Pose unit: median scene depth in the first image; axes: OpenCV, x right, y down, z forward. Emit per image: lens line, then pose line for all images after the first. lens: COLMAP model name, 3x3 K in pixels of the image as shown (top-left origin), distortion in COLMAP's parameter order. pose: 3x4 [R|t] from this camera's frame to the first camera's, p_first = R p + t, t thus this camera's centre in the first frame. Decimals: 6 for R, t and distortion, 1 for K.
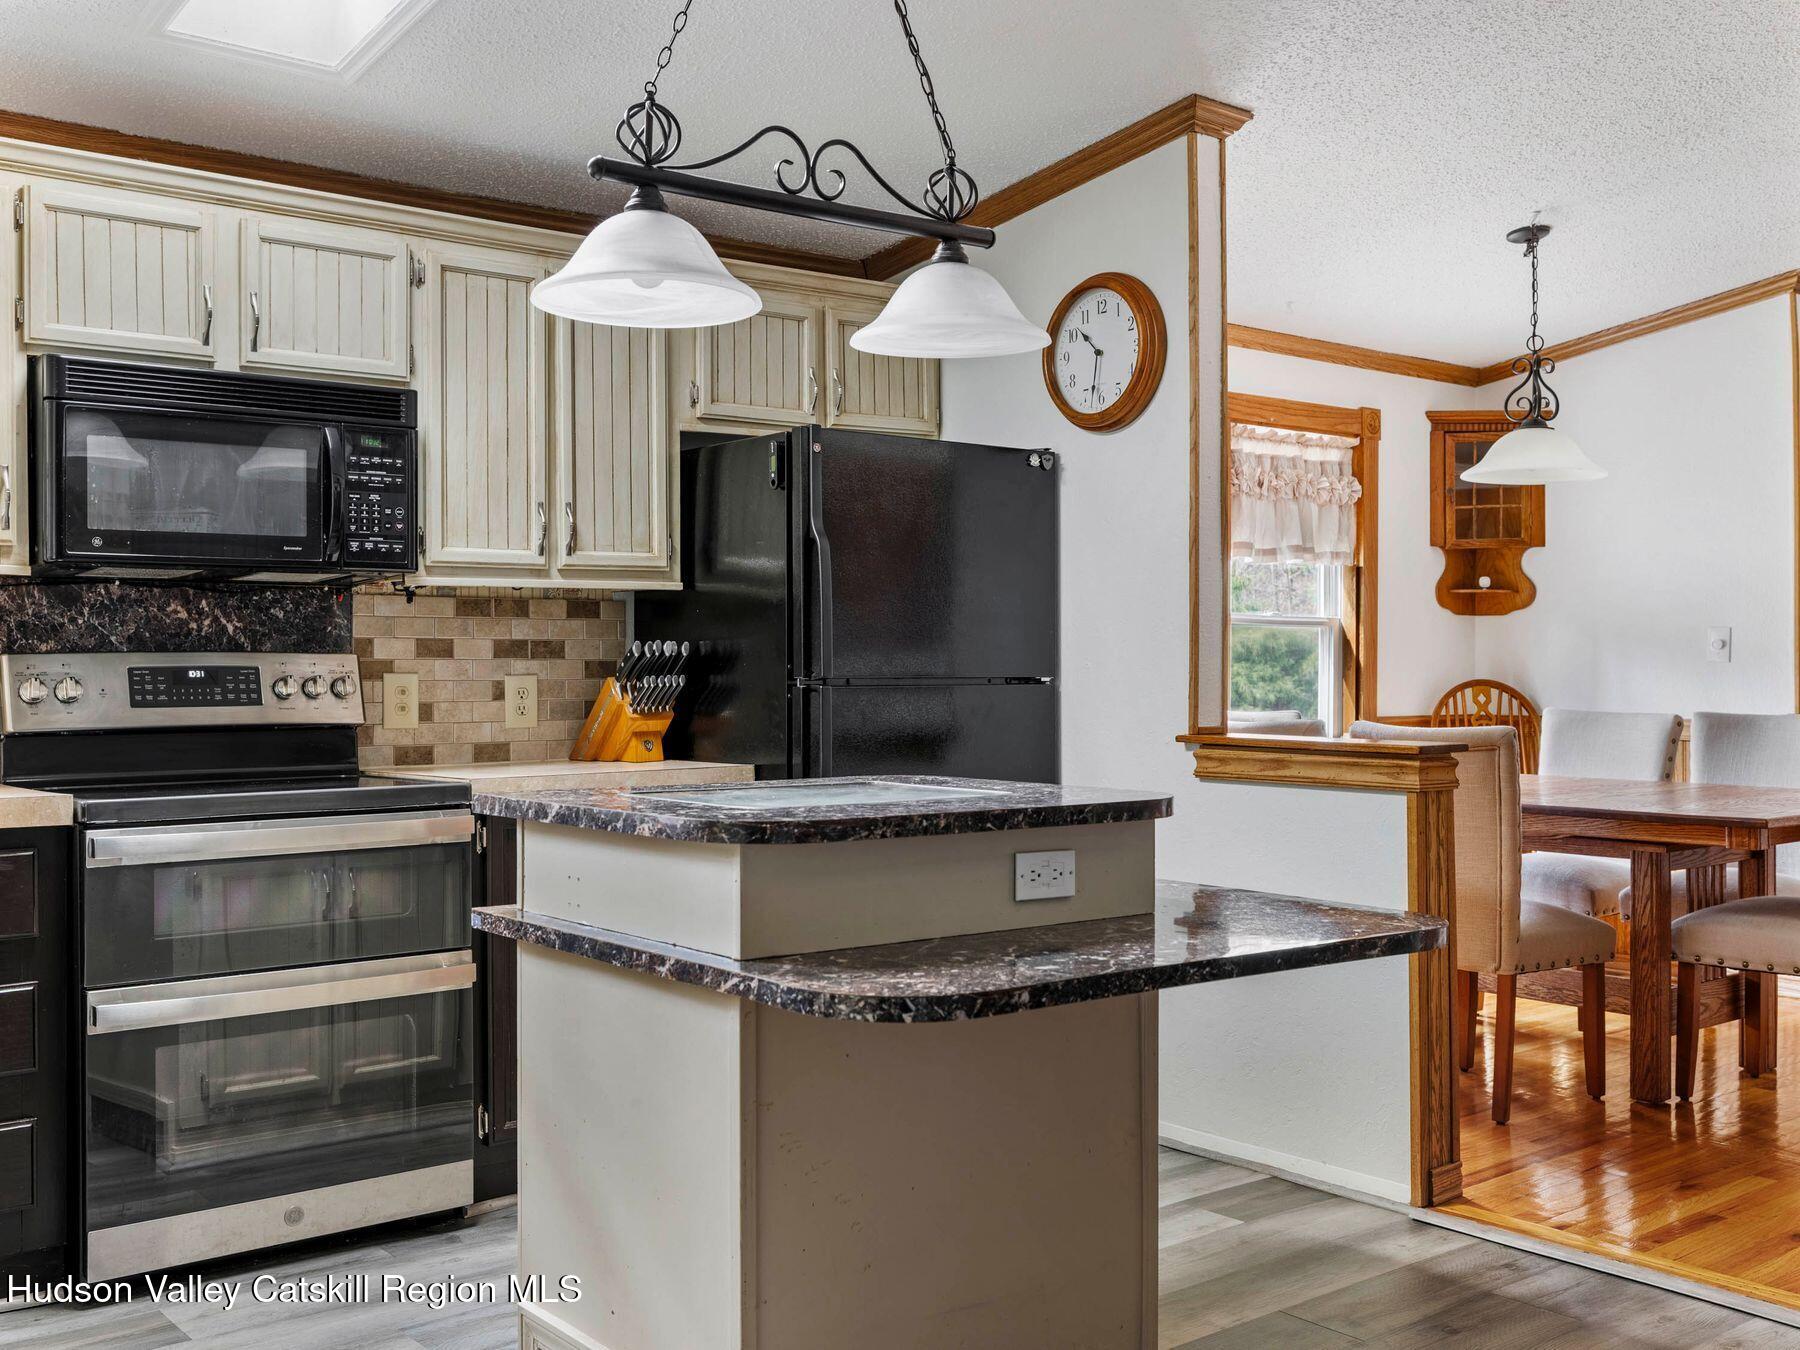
lens RADIAL K [[1034.0, 0, 905.0], [0, 1034.0, 657.9], [0, 0, 1]] dist [-0.005089, 0.001628]
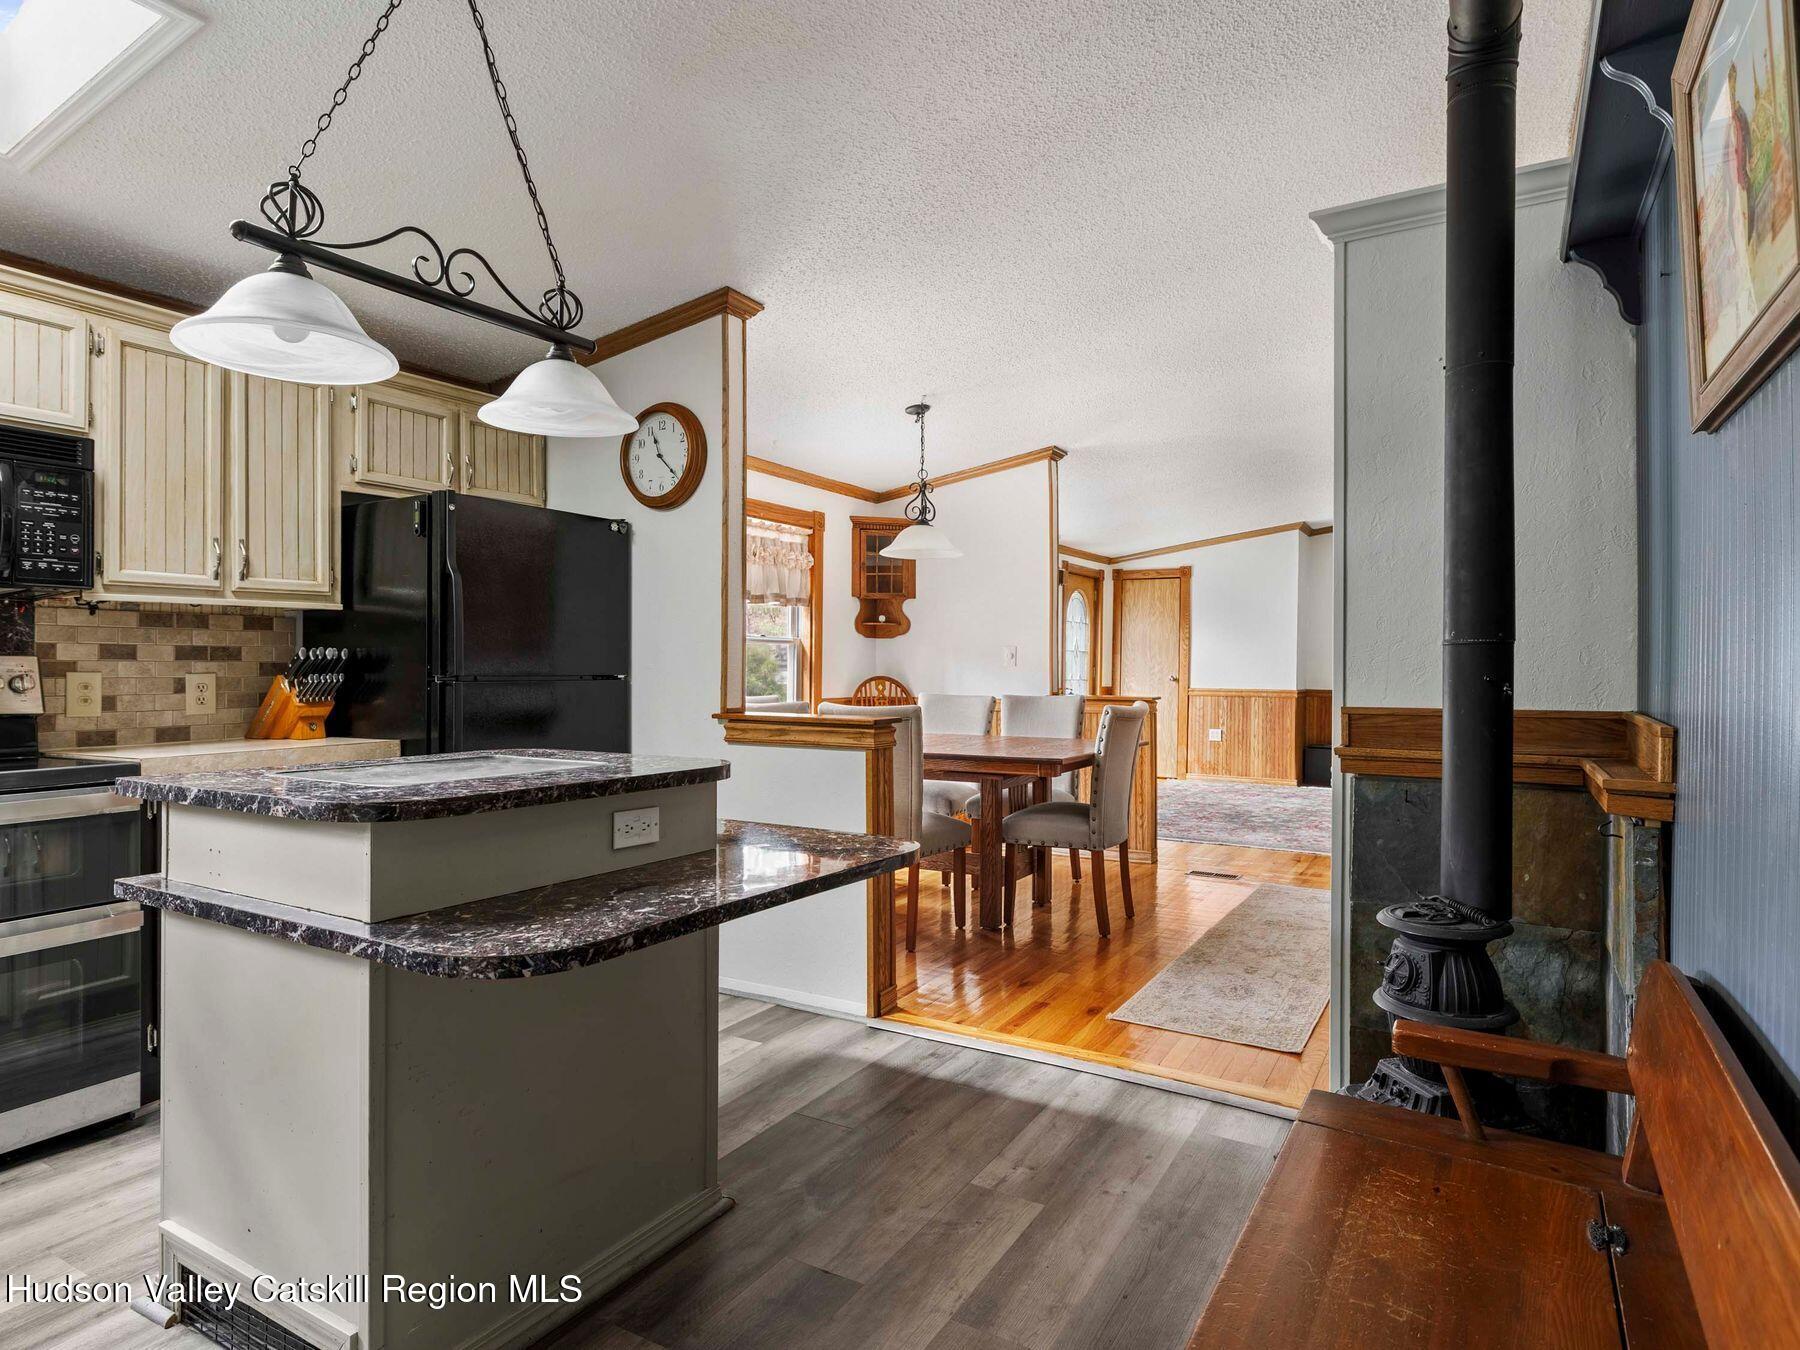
lens RADIAL K [[1034.0, 0, 905.0], [0, 1034.0, 657.9], [0, 0, 1]] dist [-0.005089, 0.001628]
pose [[0.941290, 0.005528, 0.337553, 0.018660], [-0.005149, 0.999985, -0.002017, -0.004452], [-0.337559, 0.000161, 0.941304, -0.485287]]
